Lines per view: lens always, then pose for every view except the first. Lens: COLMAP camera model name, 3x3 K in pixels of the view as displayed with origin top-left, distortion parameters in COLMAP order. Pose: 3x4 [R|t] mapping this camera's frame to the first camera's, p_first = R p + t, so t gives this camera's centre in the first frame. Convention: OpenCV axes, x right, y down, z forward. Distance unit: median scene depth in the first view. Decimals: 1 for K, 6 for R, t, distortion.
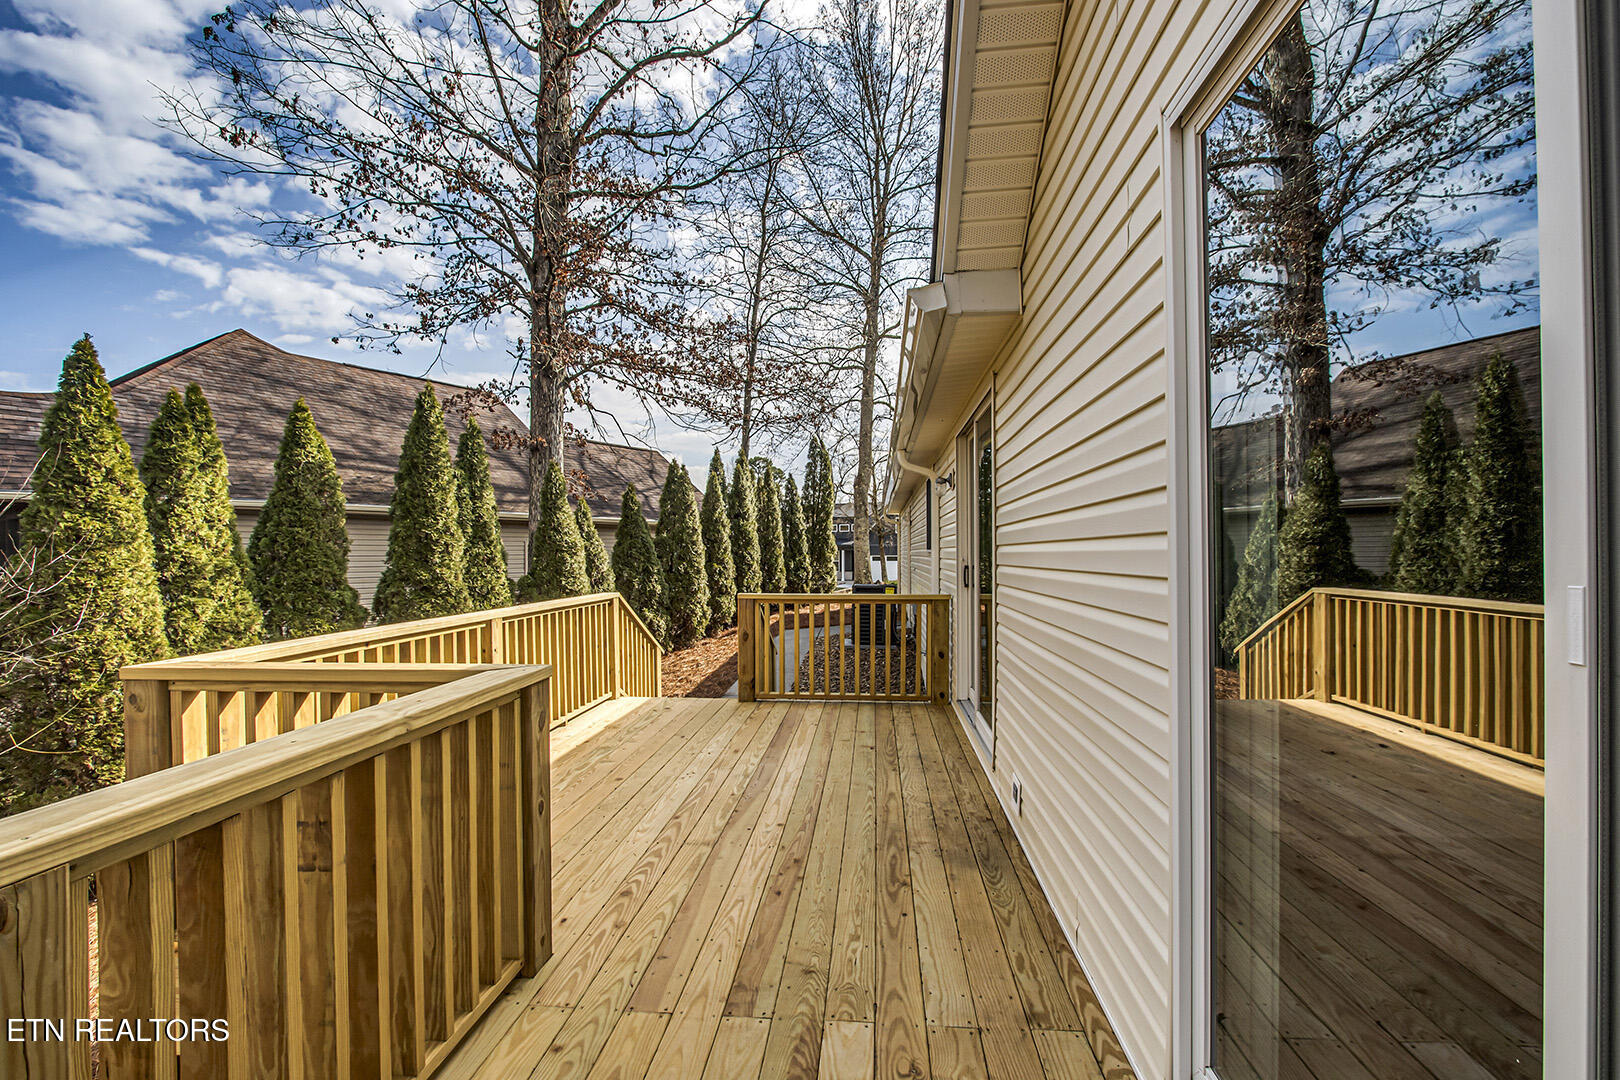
lens RADIAL K [[754.7, 0, 810.4], [0, 754.7, 553.8], [0, 0, 1]] dist [-0.030556, 0.008632]
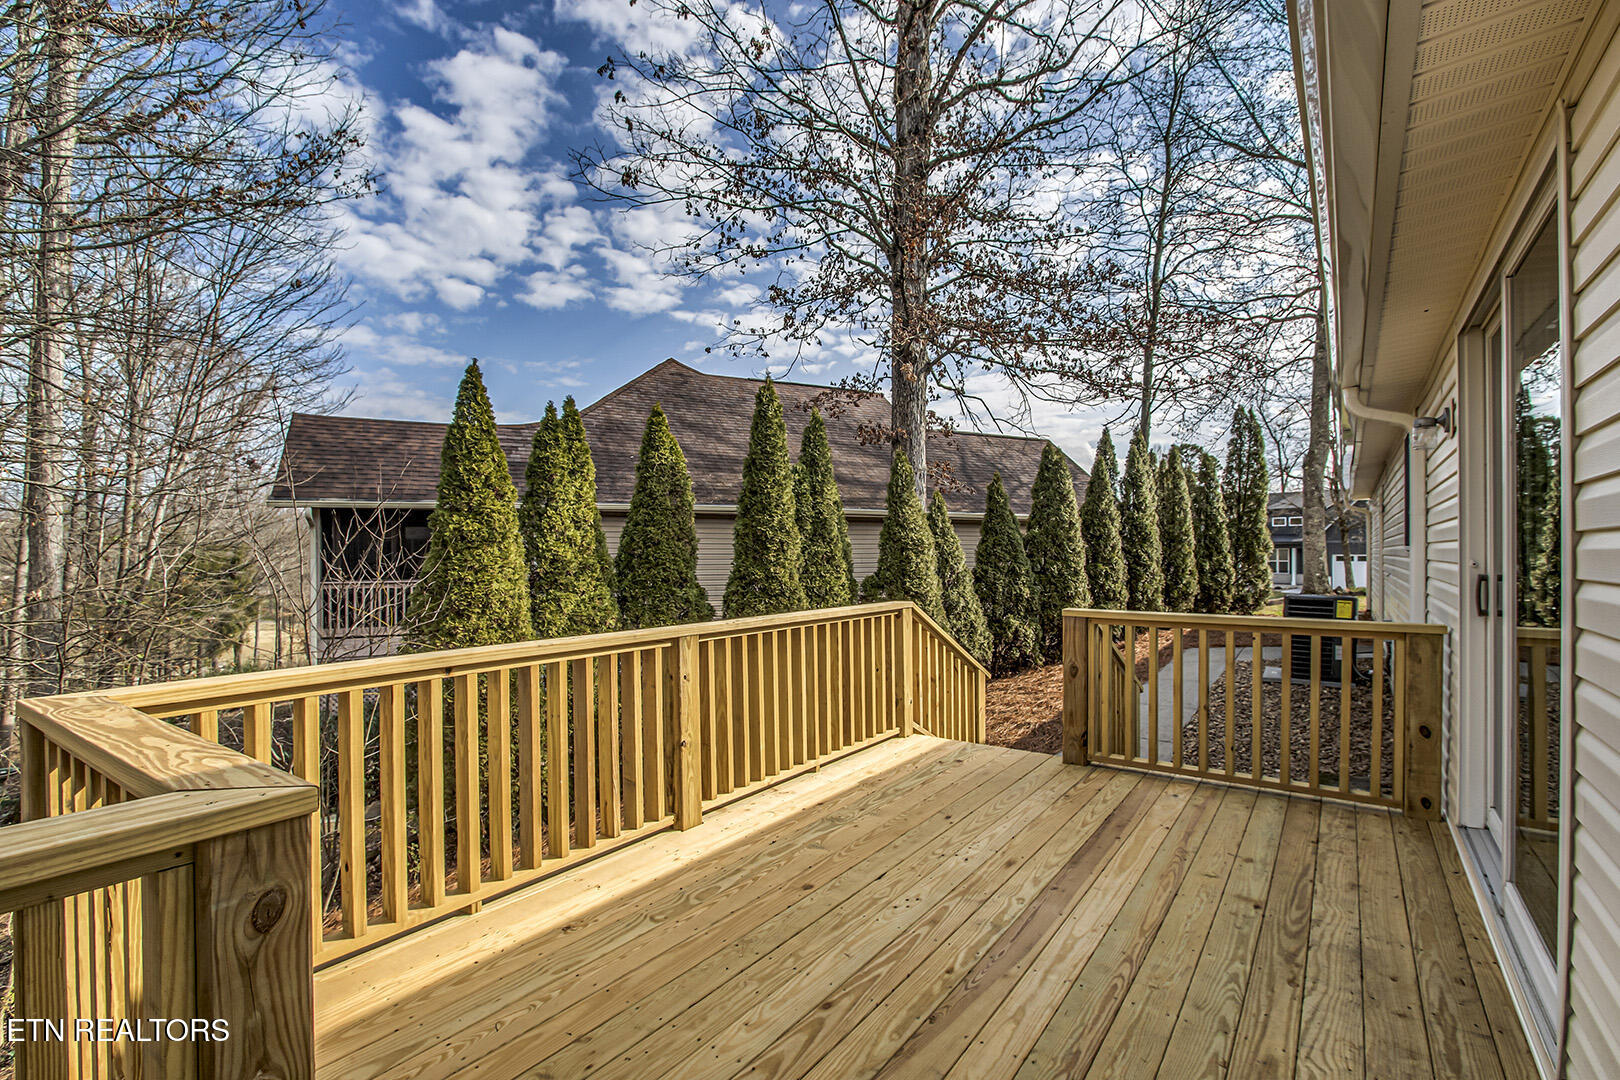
lens RADIAL K [[754.7, 0, 810.4], [0, 754.7, 553.8], [0, 0, 1]] dist [-0.030556, 0.008632]
pose [[0.859540, 0.001878, -0.511065, 0.039858], [-0.000836, 0.999997, 0.002267, -0.000018], [0.511067, -0.001521, 0.859539, 0.186842]]
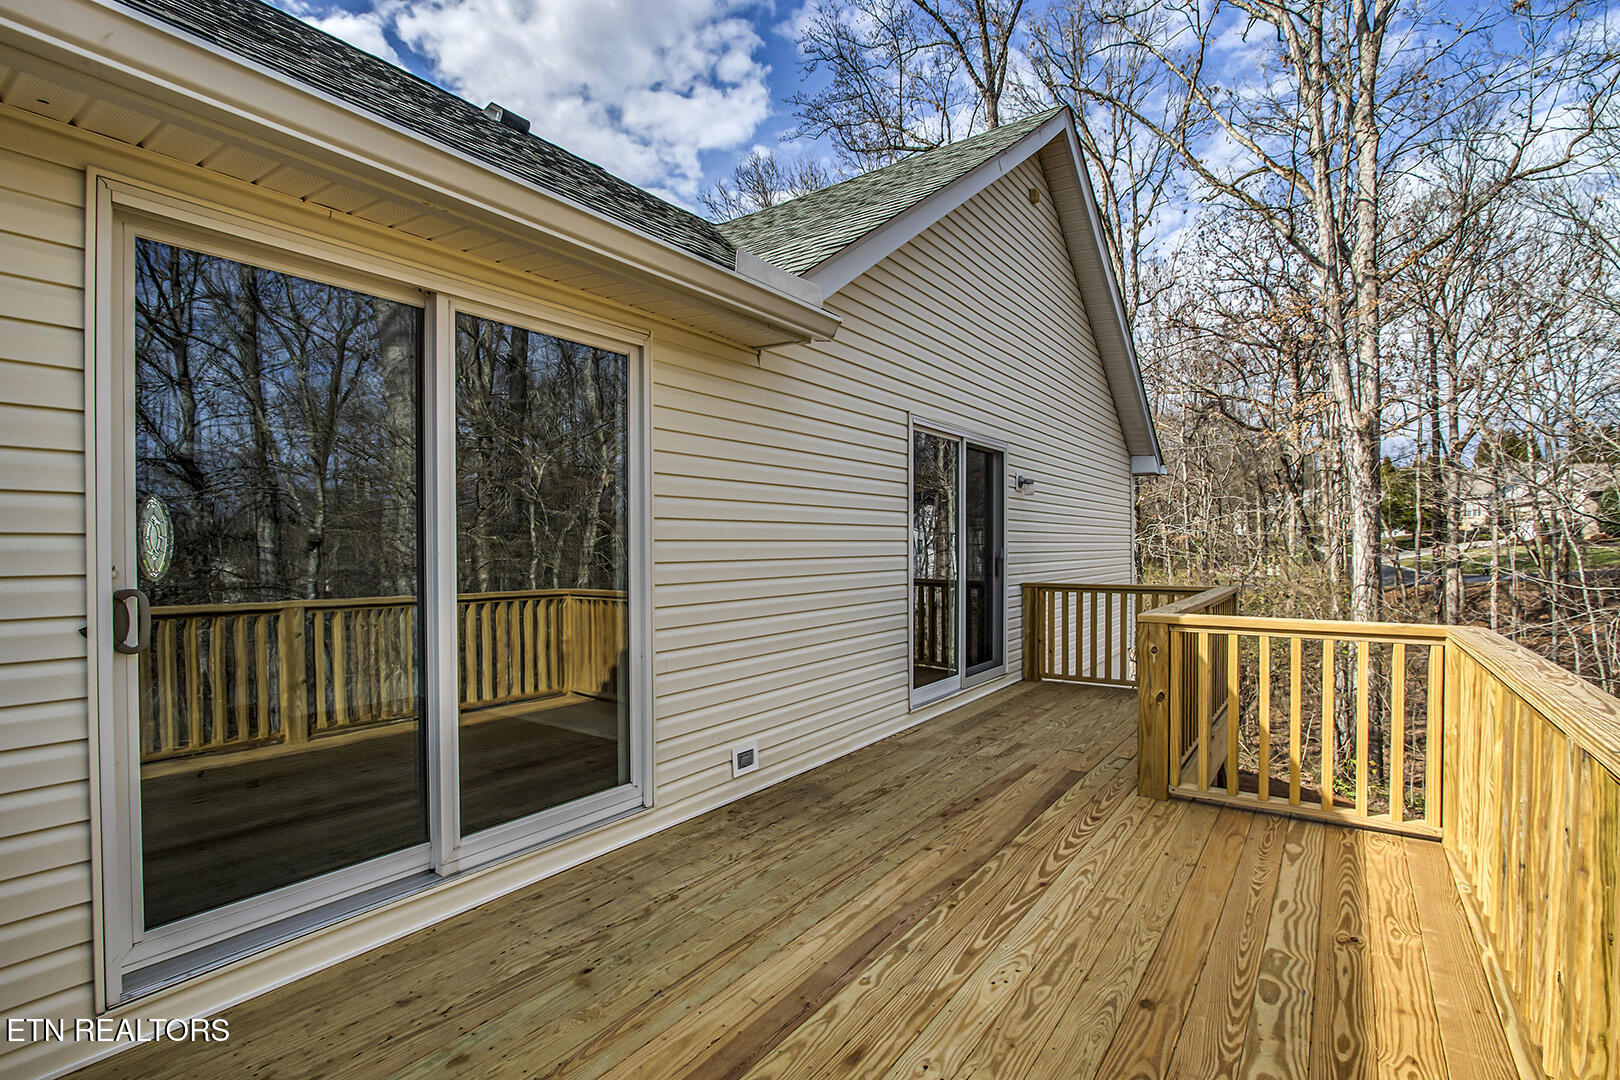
lens RADIAL K [[754.7, 0, 810.4], [0, 754.7, 553.8], [0, 0, 1]] dist [-0.030556, 0.008632]
pose [[-0.860565, 0.005392, 0.509312, -0.138456], [0.010981, 0.999908, 0.007967, -0.000474], [-0.509223, 0.012449, -0.860545, 0.672539]]
